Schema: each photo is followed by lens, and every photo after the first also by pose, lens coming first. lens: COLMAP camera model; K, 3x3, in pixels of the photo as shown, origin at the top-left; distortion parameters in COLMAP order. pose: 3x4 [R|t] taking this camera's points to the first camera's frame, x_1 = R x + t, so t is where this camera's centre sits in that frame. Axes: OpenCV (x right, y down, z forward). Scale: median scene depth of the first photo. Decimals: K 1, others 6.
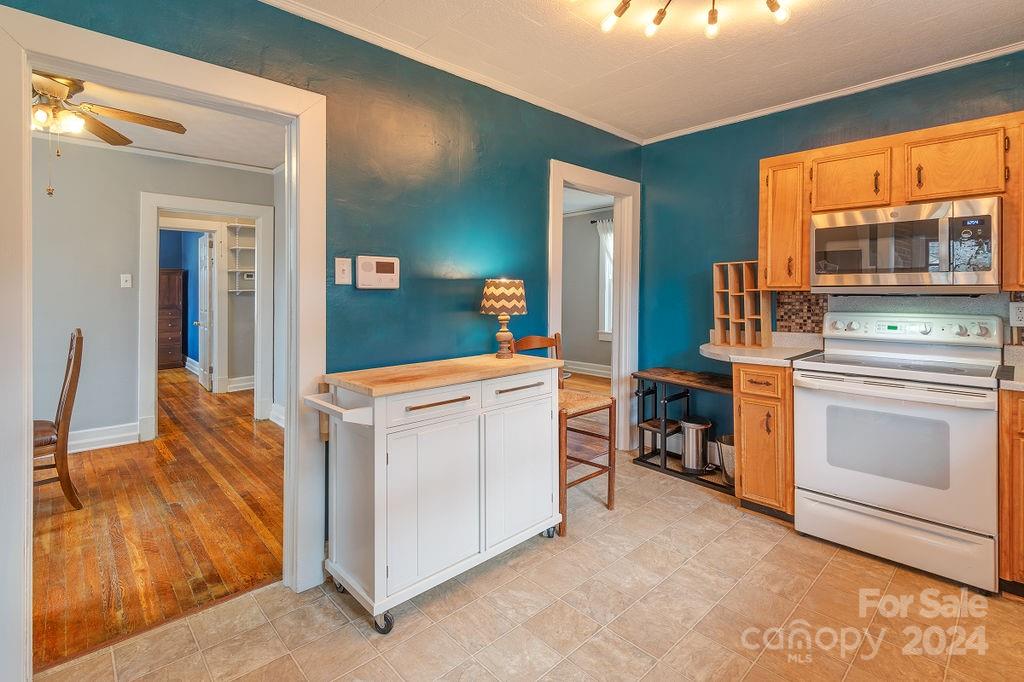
lens RADIAL K [[479.0, 0, 509.8], [0, 479.0, 295.5], [0, 0, 1]] dist [0.000490, -0.000380]
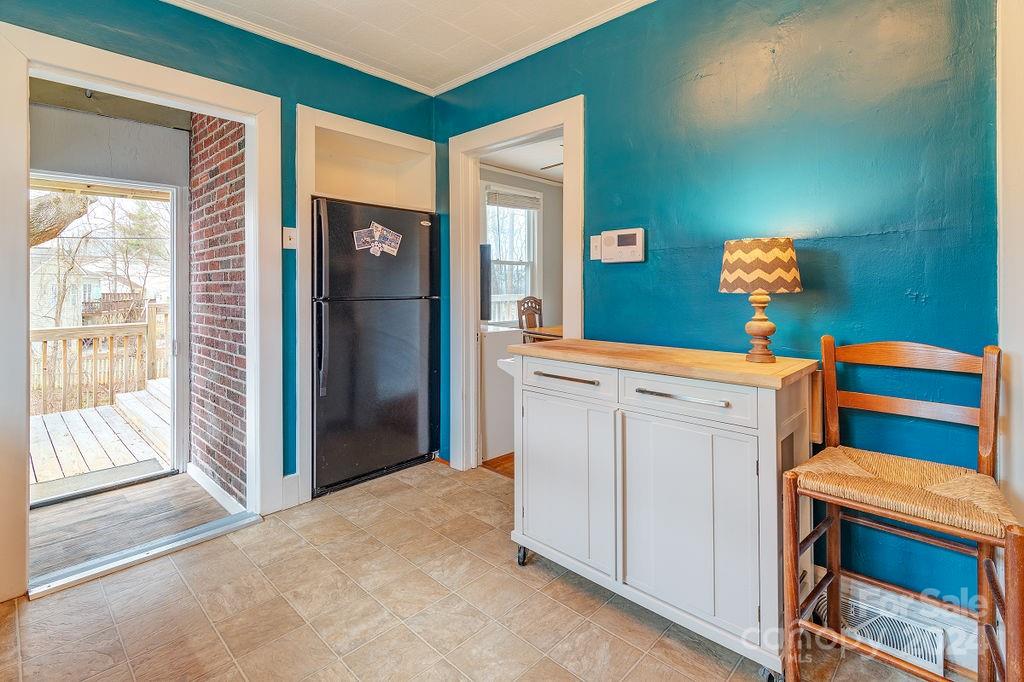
lens RADIAL K [[490.2, 0, 509.6], [0, 490.2, 284.5], [0, 0, 1]] dist [-0.000041, -0.000364]
pose [[0.058192, -0.009907, -0.998256, 0.695576], [-0.007219, 0.999920, -0.010345, 0.042415], [0.998279, 0.007808, 0.058116, 0.702807]]
